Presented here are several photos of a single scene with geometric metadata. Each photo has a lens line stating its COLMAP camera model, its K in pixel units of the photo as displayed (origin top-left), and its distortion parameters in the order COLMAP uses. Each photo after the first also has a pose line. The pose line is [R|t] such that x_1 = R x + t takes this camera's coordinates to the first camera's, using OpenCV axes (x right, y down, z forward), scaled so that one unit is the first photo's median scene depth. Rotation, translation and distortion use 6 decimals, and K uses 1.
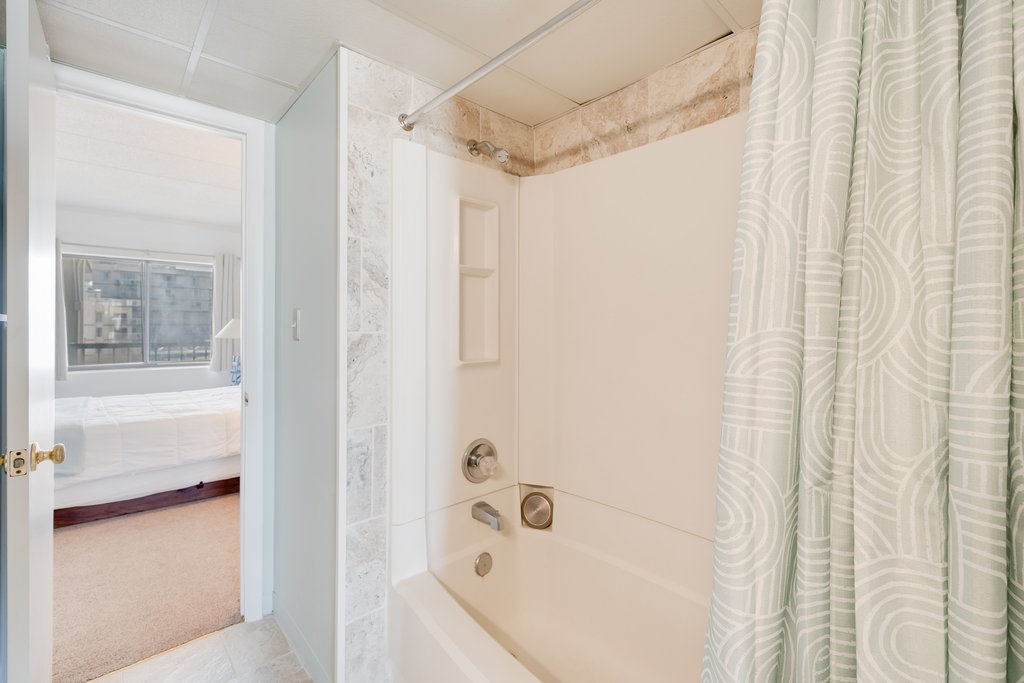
lens RADIAL K [[449.7, 0, 512.2], [0, 449.7, 327.7], [0, 0, 1]] dist [-0.001910, 0.000200]
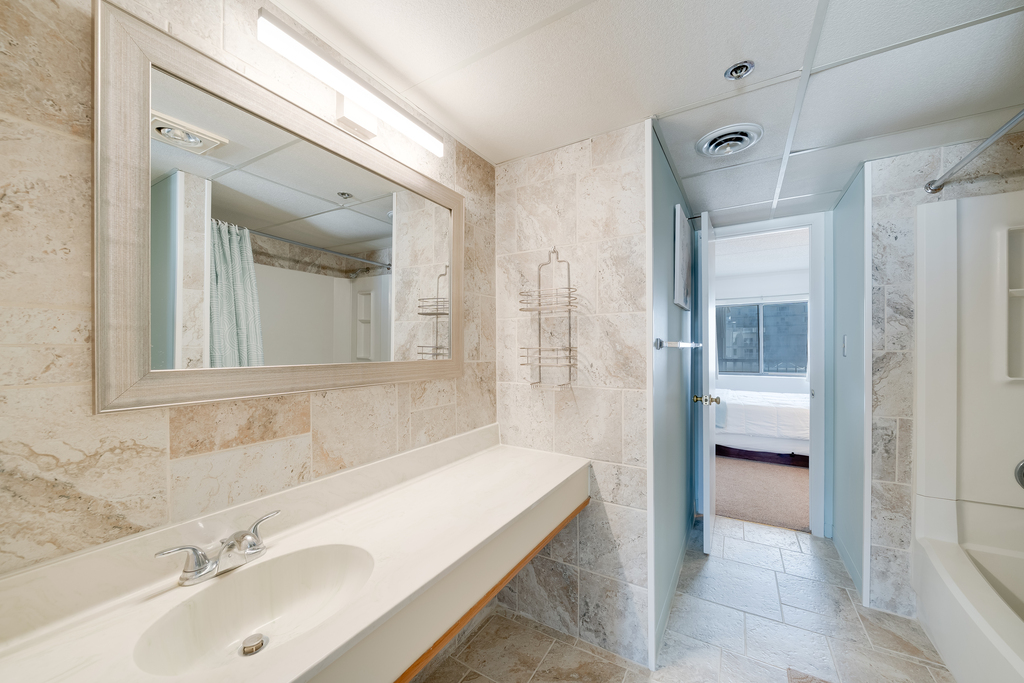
lens RADIAL K [[378.4, 0, 519.1], [0, 378.4, 351.0], [0, 0, 1]] dist [-0.000073, 0.000023]
pose [[0.303424, -0.000747, -0.952855, 0.455523], [0.007003, 0.999974, 0.001447, 0.000393], [0.952830, -0.007112, 0.303422, -0.480047]]
